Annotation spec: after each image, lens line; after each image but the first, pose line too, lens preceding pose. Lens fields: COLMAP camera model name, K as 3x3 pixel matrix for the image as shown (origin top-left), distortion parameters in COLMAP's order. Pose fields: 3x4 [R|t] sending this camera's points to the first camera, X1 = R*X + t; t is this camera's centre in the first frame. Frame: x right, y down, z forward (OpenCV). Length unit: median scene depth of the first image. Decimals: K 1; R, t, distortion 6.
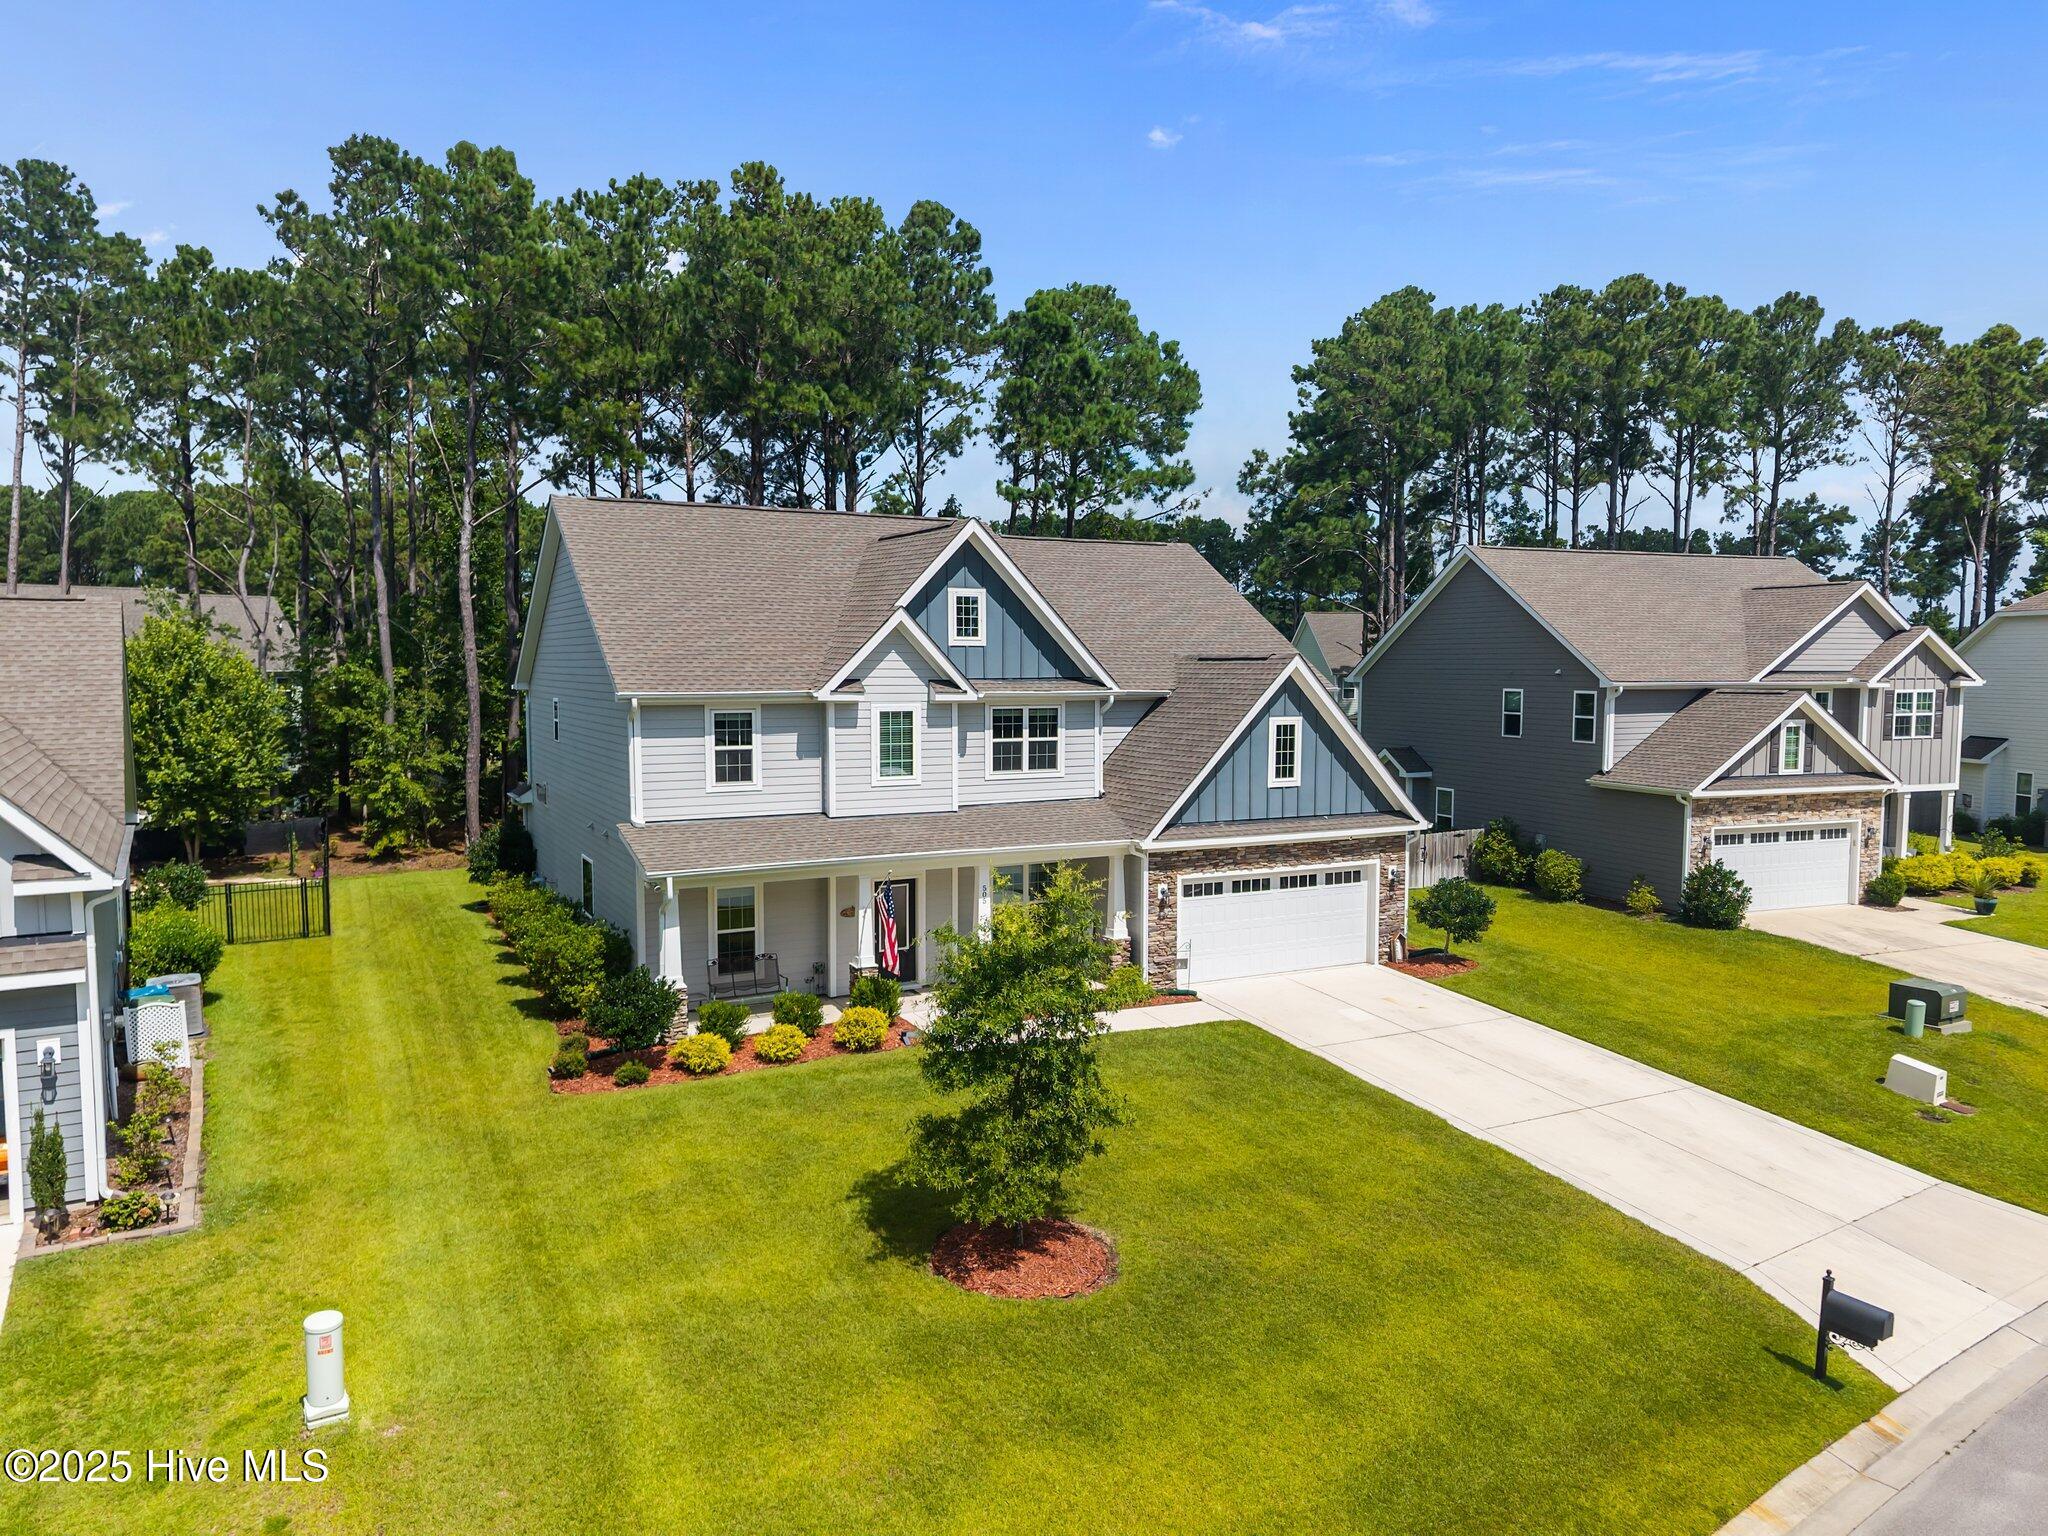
lens RADIAL K [[1391.6, 0, 1007.4], [0, 1391.6, 766.4], [0, 0, 1]] dist [0.012706, -0.008726]
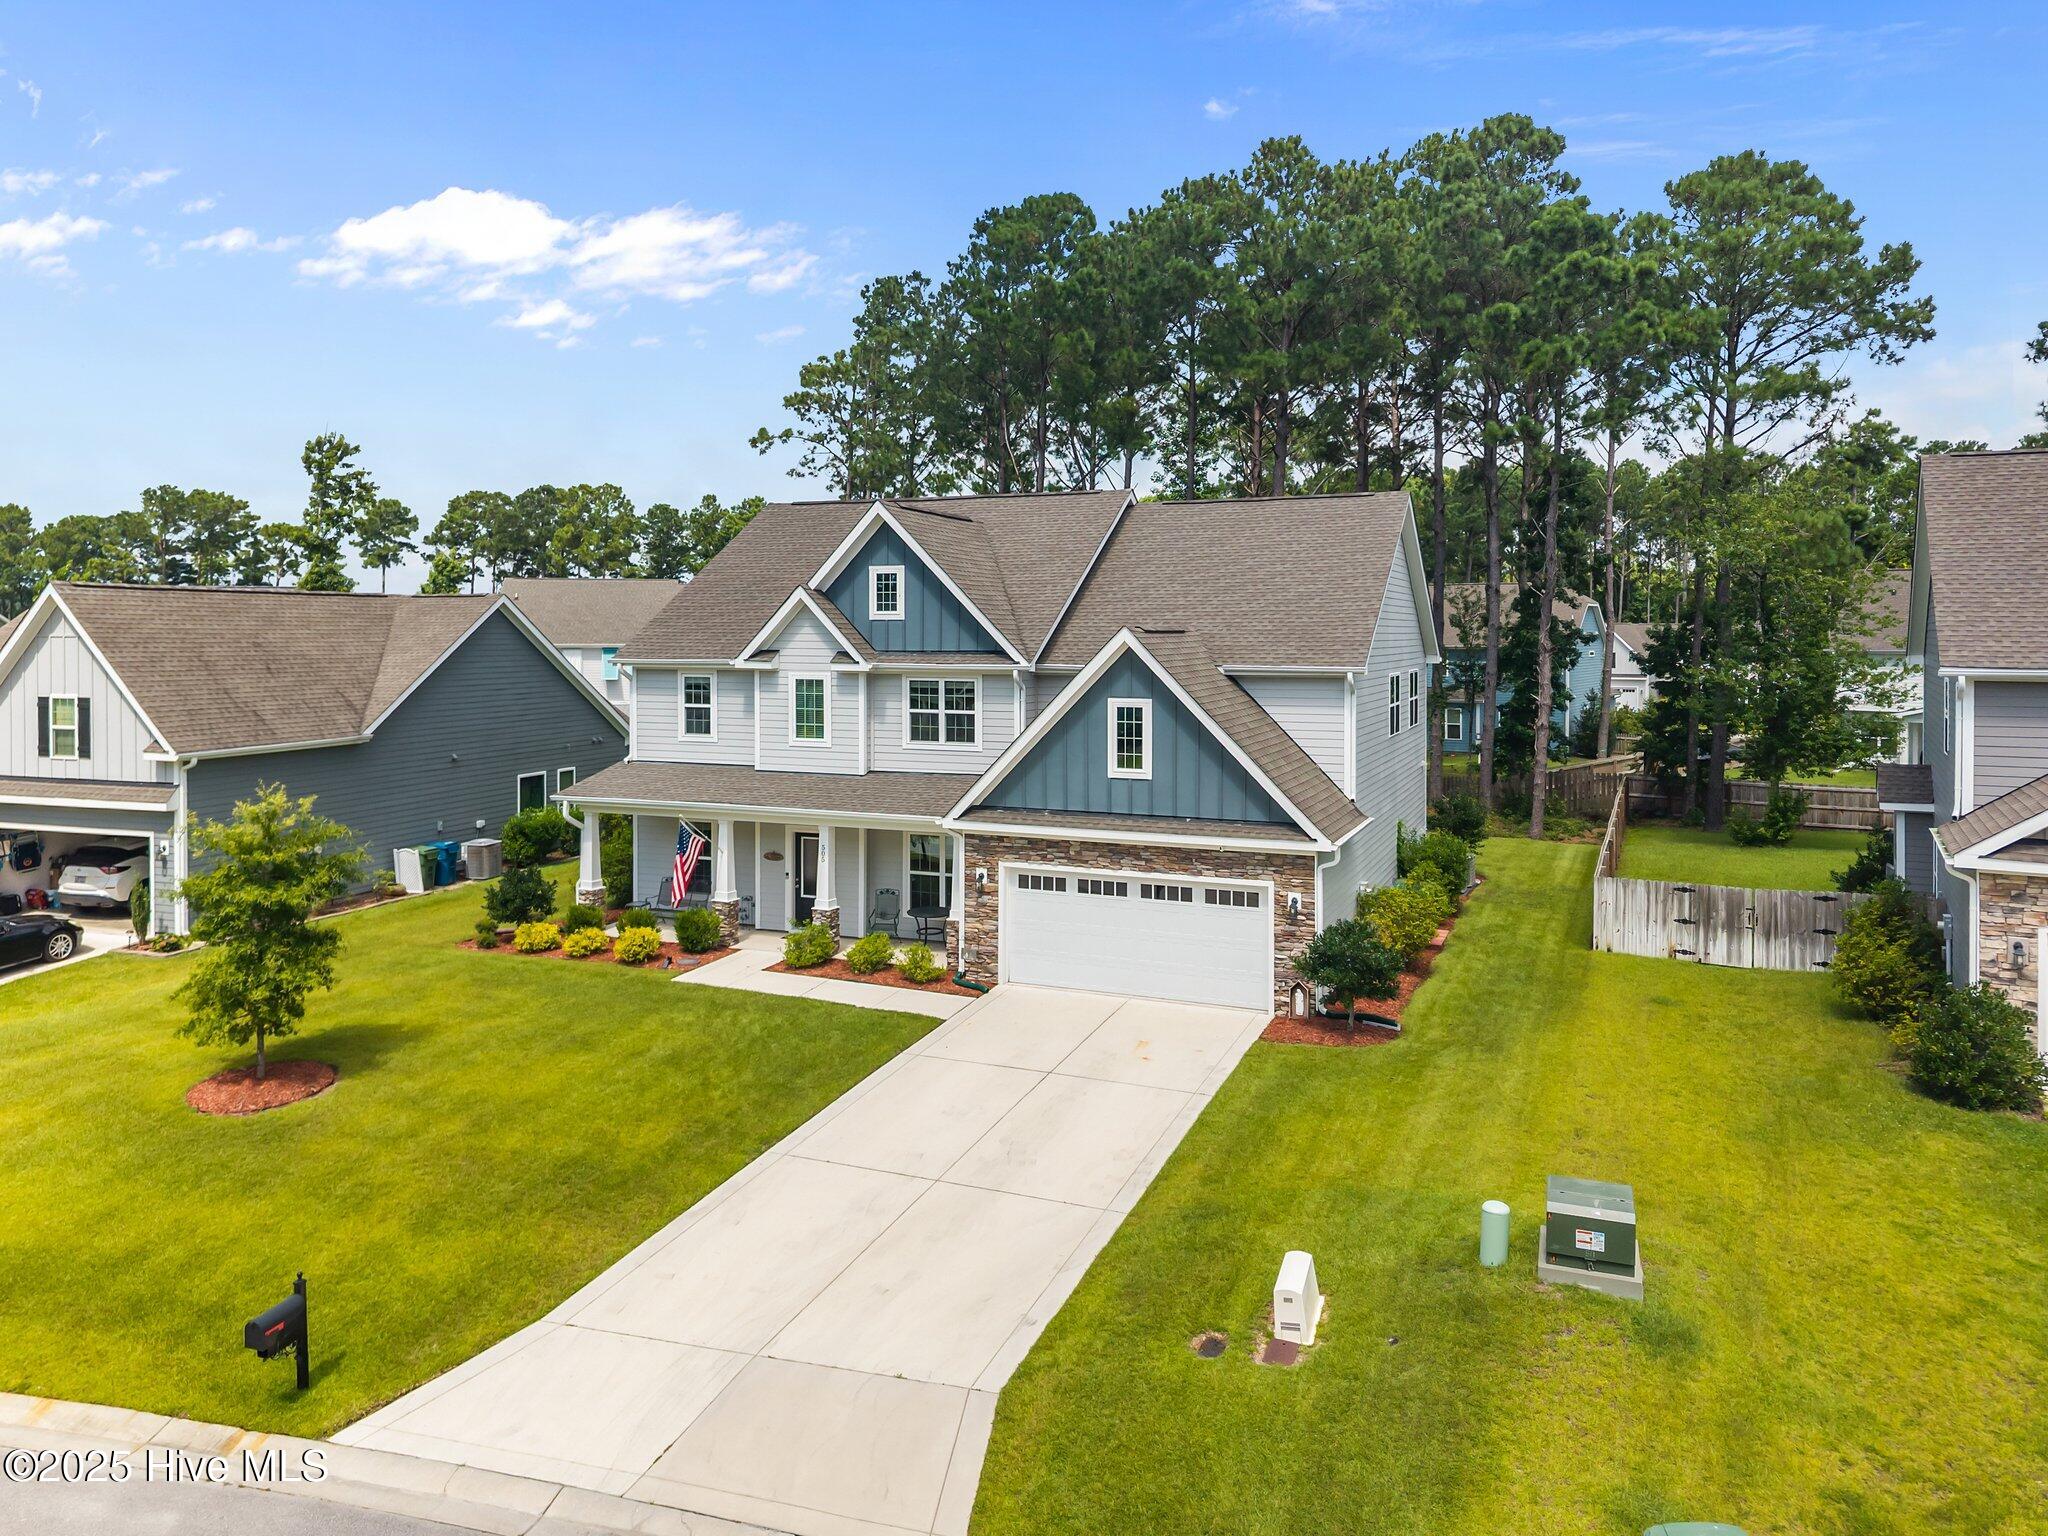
lens RADIAL K [[1439.4, 0, 1012.2], [0, 1439.4, 643.1], [0, 0, 1]] dist [0.021998, -0.019813]
pose [[0.632008, 0.005250, -0.774944, 0.857360], [-0.057622, 0.997527, -0.040235, -0.029699], [0.772817, 0.070083, 0.630748, 0.372935]]
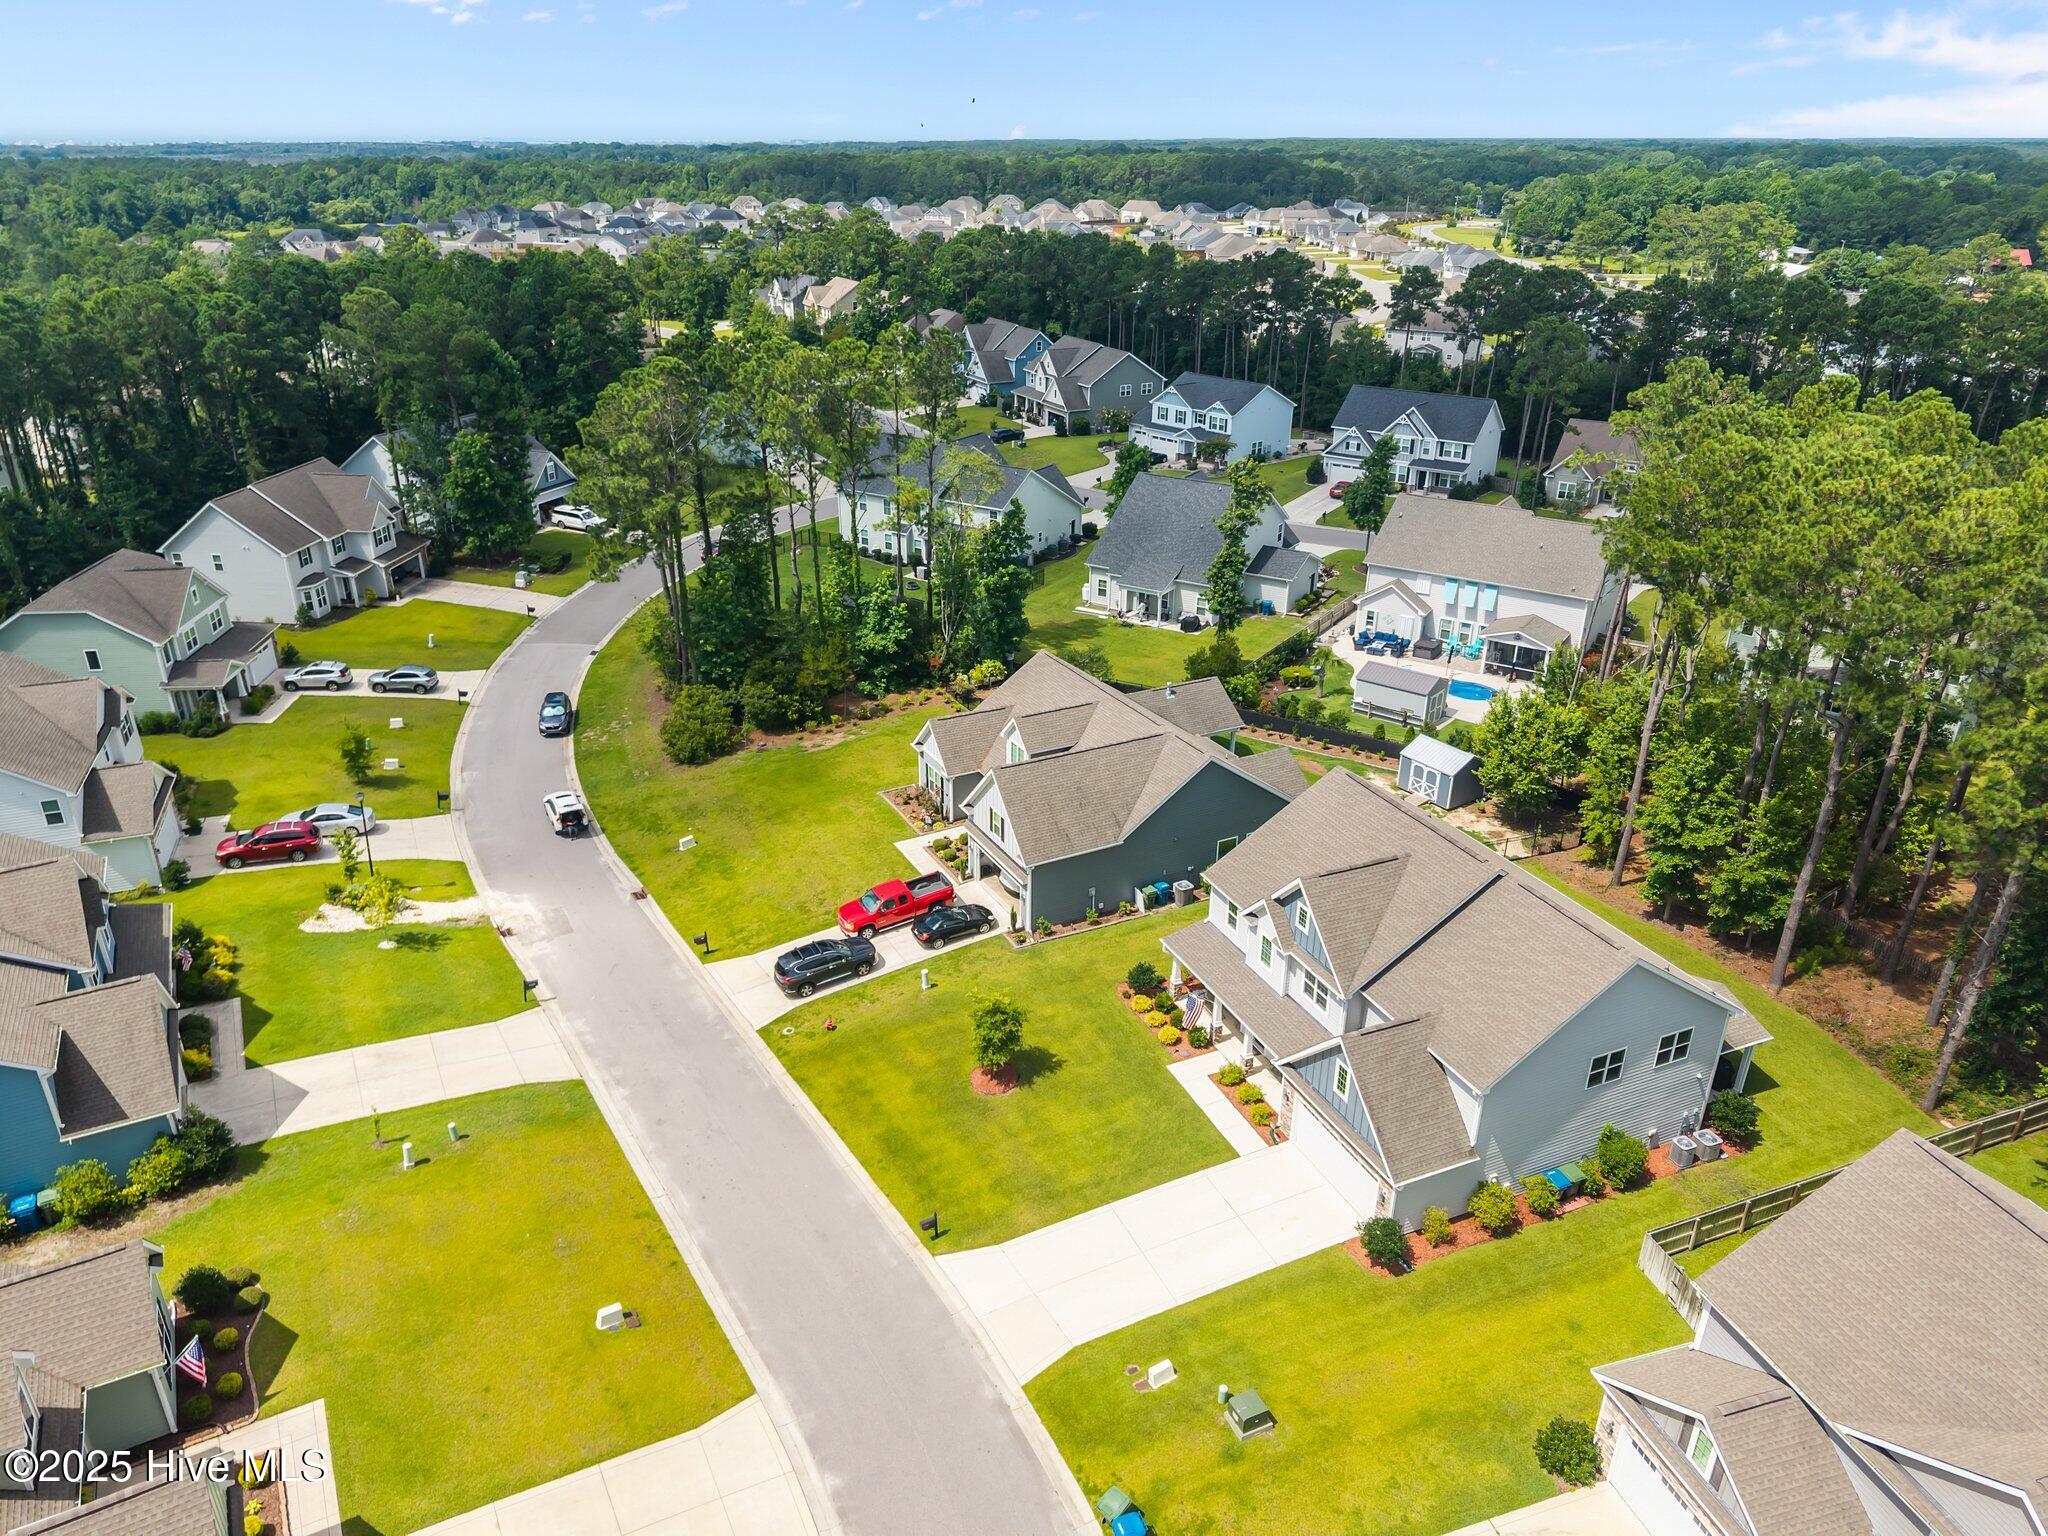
lens RADIAL K [[1439.4, 0, 1012.2], [0, 1439.4, 643.1], [0, 0, 1]] dist [0.021998, -0.019813]
pose [[-0.075696, 0.334853, -0.939225, 1.780753], [-0.075302, 0.937318, 0.340242, -1.123971], [0.994284, 0.096480, -0.045736, 0.626691]]
